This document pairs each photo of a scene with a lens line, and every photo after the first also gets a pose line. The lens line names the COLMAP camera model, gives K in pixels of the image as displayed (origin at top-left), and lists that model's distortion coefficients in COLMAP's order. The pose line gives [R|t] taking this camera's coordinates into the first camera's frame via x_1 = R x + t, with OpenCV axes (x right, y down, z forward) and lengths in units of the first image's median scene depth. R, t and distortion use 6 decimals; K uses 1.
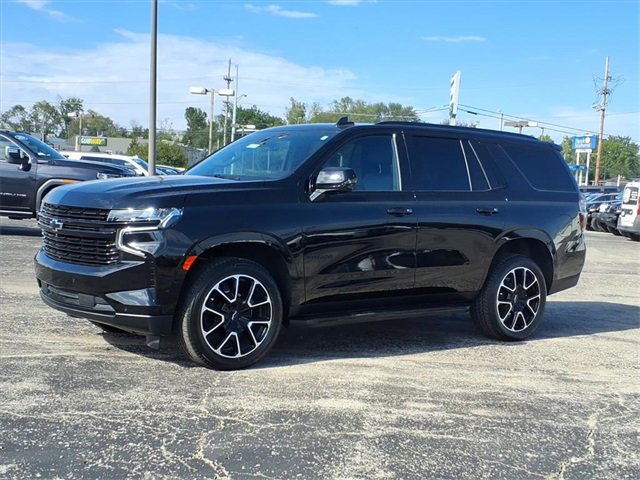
lens RADIAL K [[924.8, 0, 316.0], [0, 924.8, 243.0], [0, 0, 1]] dist [0.284126, -0.939586]
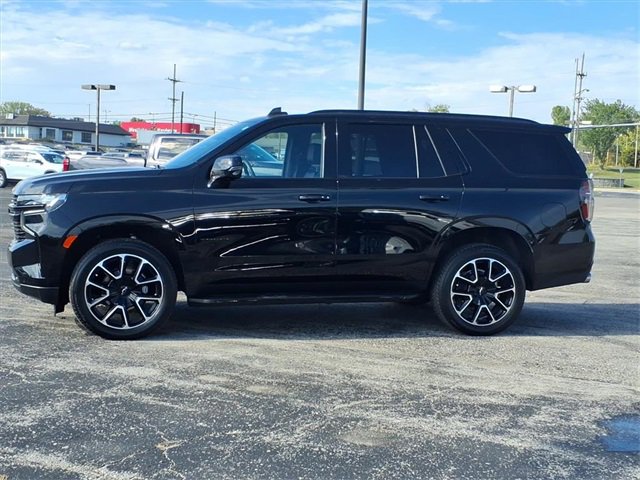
lens RADIAL K [[932.2, 0, 320.3], [0, 932.2, 239.7], [0, 0, 1]] dist [0.252162, -0.983806]
pose [[0.904242, 0.013156, -0.426817, 0.590533], [-0.016538, 0.999854, -0.004216, 0.017635], [0.426700, 0.010871, 0.904328, 0.085212]]
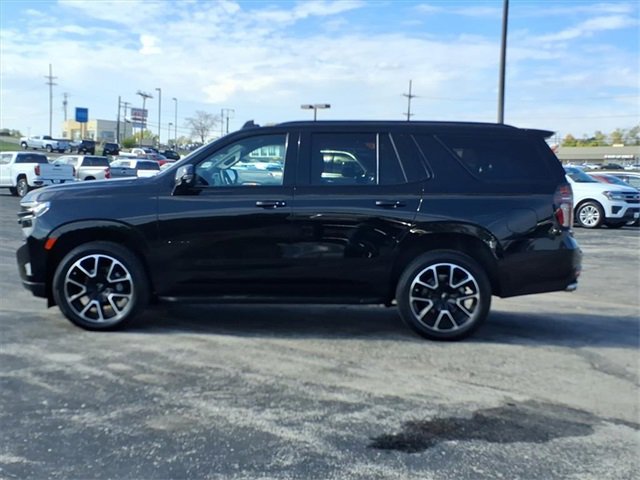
lens RADIAL K [[924.8, 0, 316.0], [0, 924.8, 243.0], [0, 0, 1]] dist [0.284126, -0.939586]
pose [[0.732523, 0.013734, -0.680604, 0.955467], [-0.026336, 0.999620, -0.008173, 0.020374], [0.680233, 0.023911, 0.732606, 0.276007]]
